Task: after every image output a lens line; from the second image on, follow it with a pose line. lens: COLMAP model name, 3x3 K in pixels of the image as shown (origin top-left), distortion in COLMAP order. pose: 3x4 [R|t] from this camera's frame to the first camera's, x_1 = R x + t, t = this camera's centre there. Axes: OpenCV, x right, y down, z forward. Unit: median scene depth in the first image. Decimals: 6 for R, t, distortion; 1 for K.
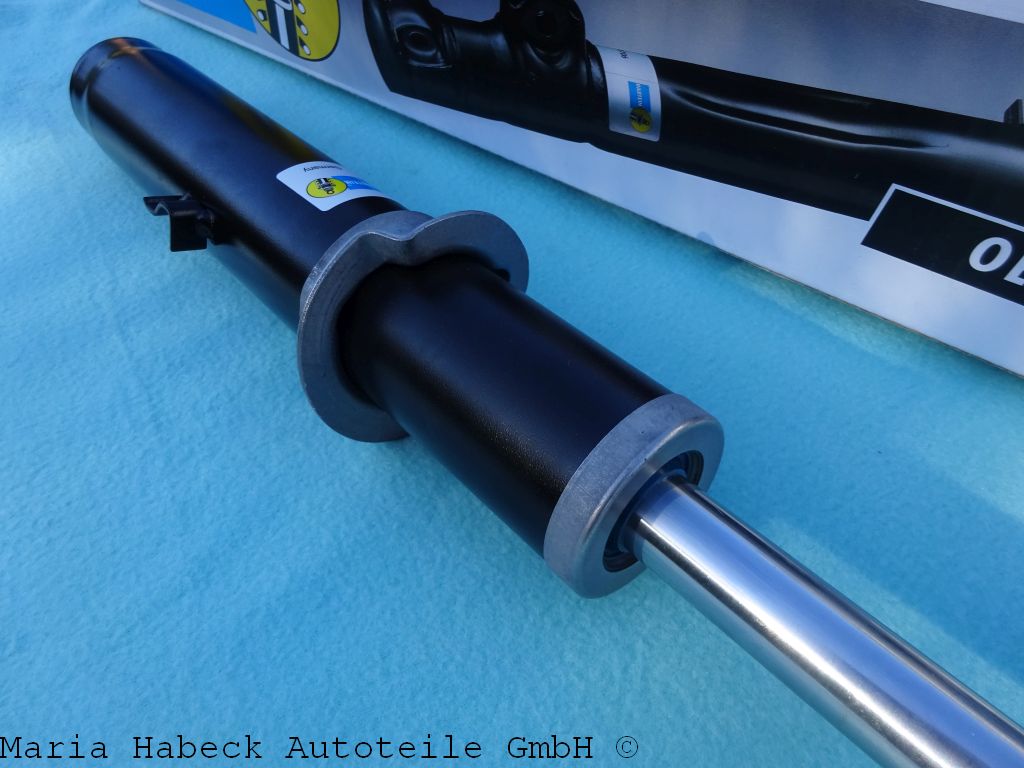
lens RADIAL K [[747.3, 0, 512.0], [0, 747.3, 384.0], [0, 0, 1]] dist [0.010052, -0.007688]
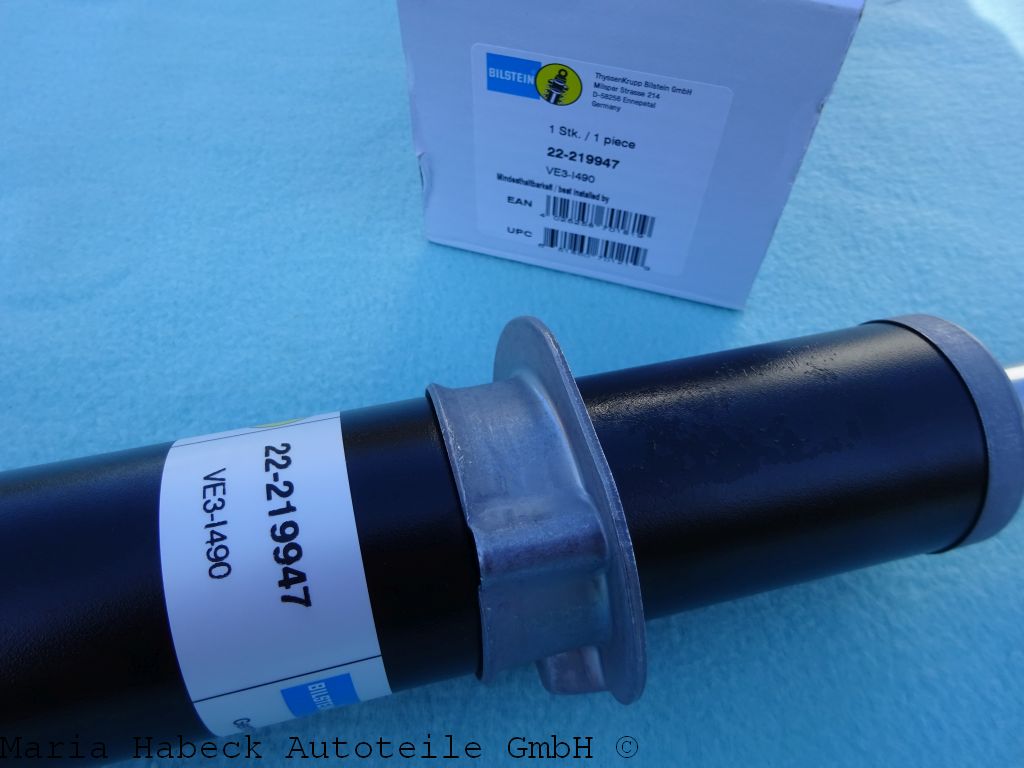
lens RADIAL K [[747.3, 0, 512.0], [0, 747.3, 384.0], [0, 0, 1]] dist [0.010052, -0.007688]
pose [[0.517344, -0.623315, 0.586372, -0.321121], [0.598578, 0.753256, 0.272600, -0.247627], [-0.611604, 0.209962, 0.762795, 0.339025]]
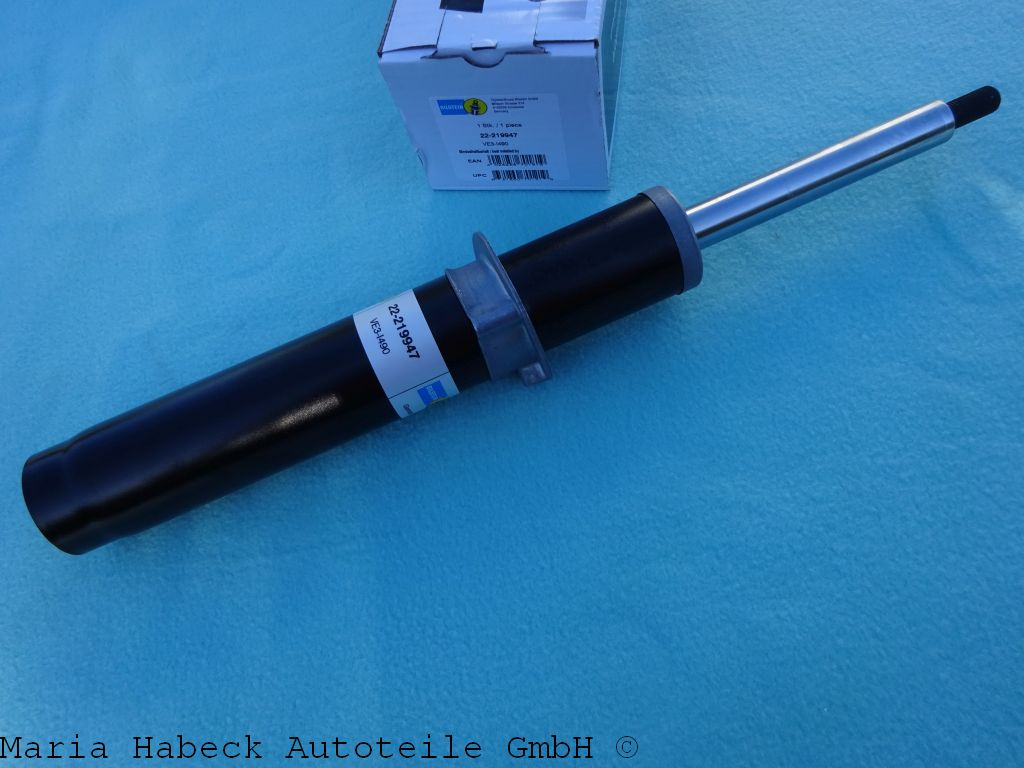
lens RADIAL K [[747.3, 0, 512.0], [0, 747.3, 384.0], [0, 0, 1]] dist [0.010052, -0.007688]
pose [[0.401333, -0.812298, 0.423205, -0.702359], [0.768451, 0.550042, 0.327011, -0.361989], [-0.498411, 0.193972, 0.844962, -0.333541]]
